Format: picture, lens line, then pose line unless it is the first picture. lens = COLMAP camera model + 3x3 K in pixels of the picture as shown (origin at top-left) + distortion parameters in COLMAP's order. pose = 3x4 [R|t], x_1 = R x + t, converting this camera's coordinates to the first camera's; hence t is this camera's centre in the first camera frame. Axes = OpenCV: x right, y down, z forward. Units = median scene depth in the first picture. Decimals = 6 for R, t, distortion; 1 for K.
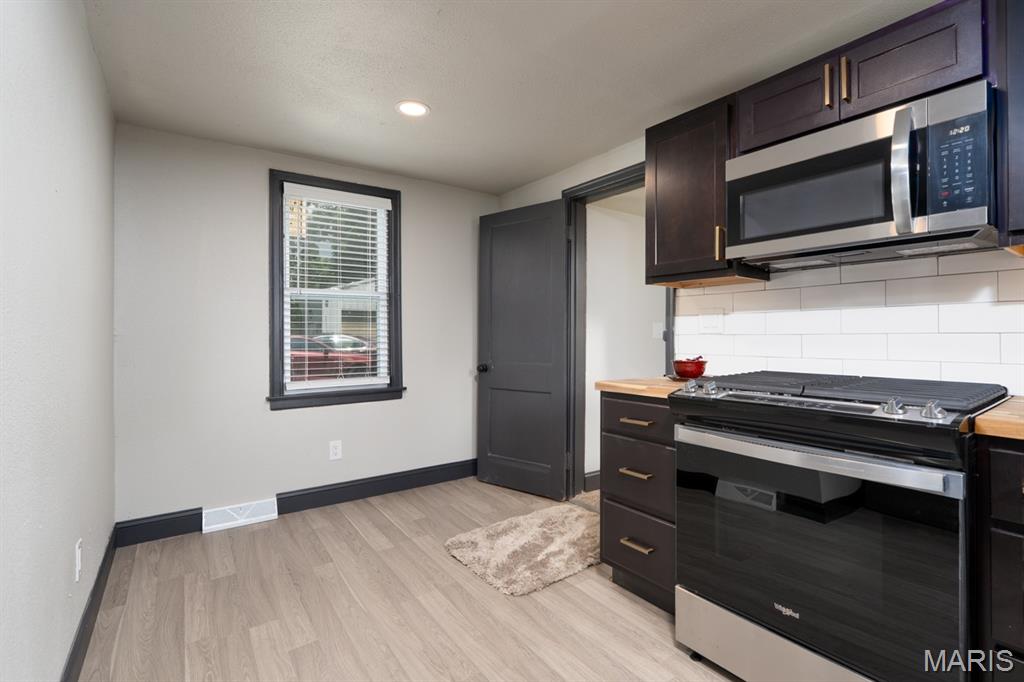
lens RADIAL K [[486.5, 0, 510.7], [0, 486.5, 330.2], [0, 0, 1]] dist [-0.004034, -0.000775]
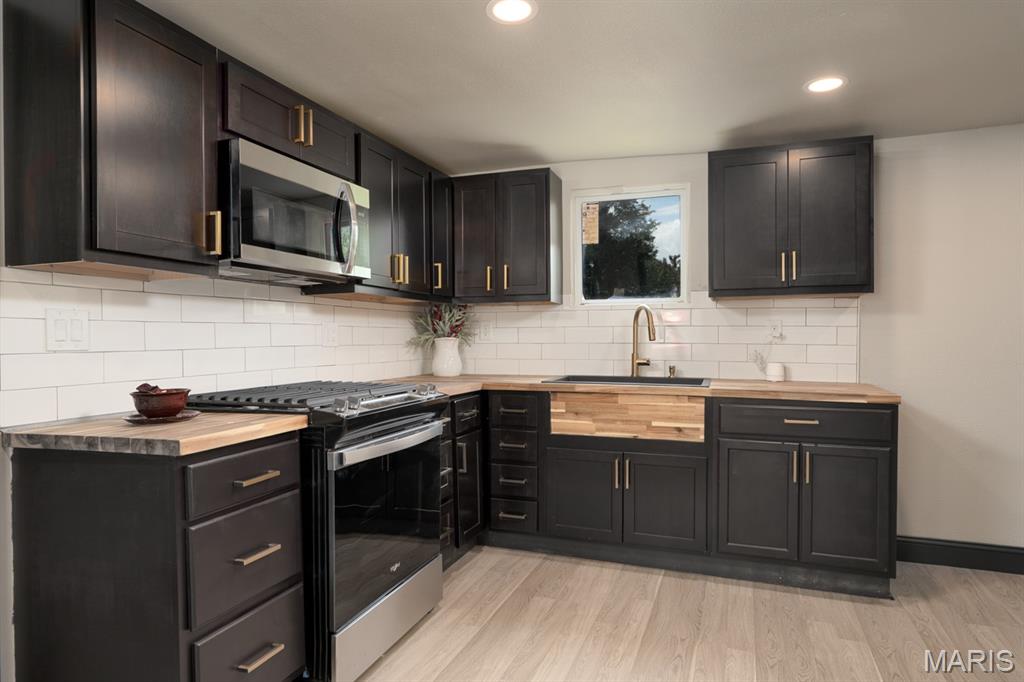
lens RADIAL K [[596.8, 0, 512.0], [0, 596.8, 341.0], [0, 0, 1]] dist [-0.000247, -0.002036]
pose [[-0.548284, 0.001745, 0.836290, -0.647100], [0.001097, 0.999998, -0.001367, -0.004200], [-0.836291, 0.000168, -0.548285, 1.154011]]
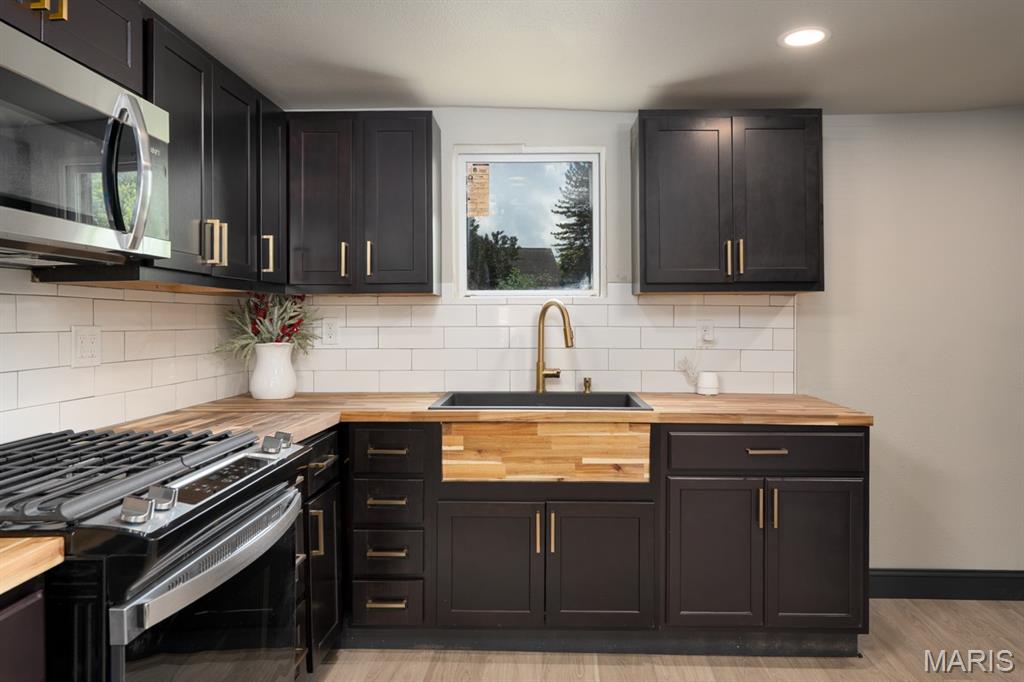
lens RADIAL K [[671.4, 0, 532.0], [0, 671.4, 308.8], [0, 0, 1]] dist [-0.000633, 0.001802]
pose [[-0.787444, 0.016598, 0.616163, -0.293572], [0.003021, 0.999729, -0.023070, -0.056567], [-0.616379, -0.016305, -0.787281, 1.098275]]
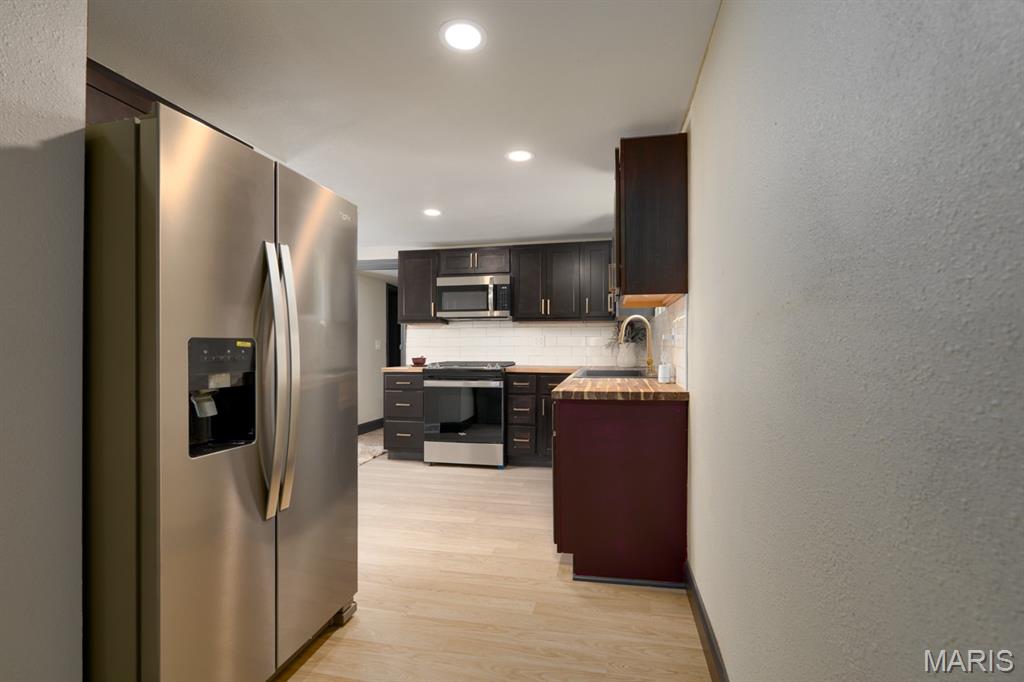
lens RADIAL K [[473.2, 0, 512.0], [0, 473.2, 341.0], [0, 0, 1]] dist [-0.001023, -0.000068]
pose [[0.753097, 0.008403, 0.657855, -0.880813], [-0.002982, 0.999952, -0.009358, 0.001251], [-0.657902, 0.005086, 0.753086, -1.110326]]
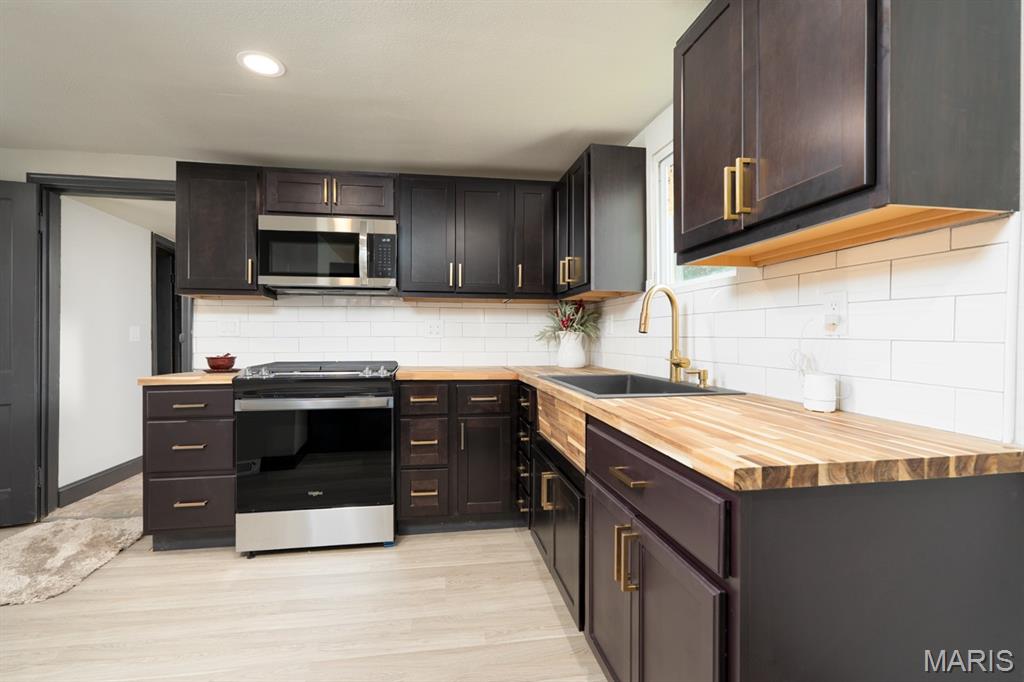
lens RADIAL K [[467.4, 0, 512.0], [0, 467.4, 341.0], [0, 0, 1]] dist [0.002356, 0.000211]
pose [[0.444367, -0.001561, 0.895844, -0.459036], [-0.008349, 0.999948, 0.005884, 0.006999], [-0.895806, -0.010095, 0.444330, -0.281479]]
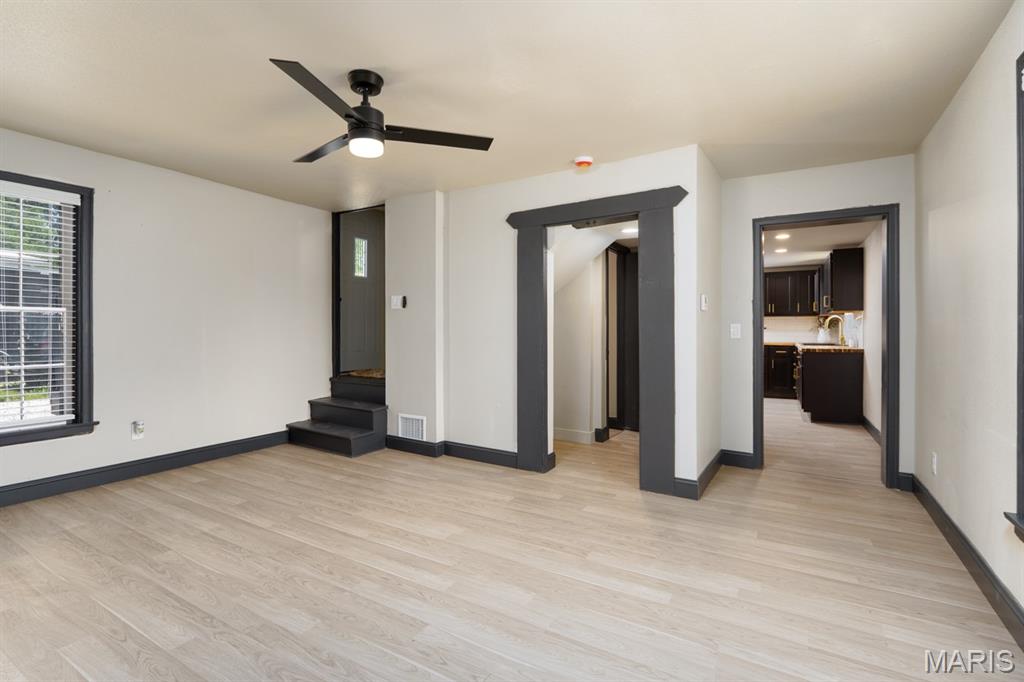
lens RADIAL K [[459.7, 0, 515.3], [0, 459.7, 329.0], [0, 0, 1]] dist [-0.000713, -0.000124]
pose [[0.917015, -0.000158, 0.398853, -2.905656], [-0.000803, 0.999997, 0.002243, -0.016678], [-0.398852, -0.002377, 0.917012, -2.268730]]
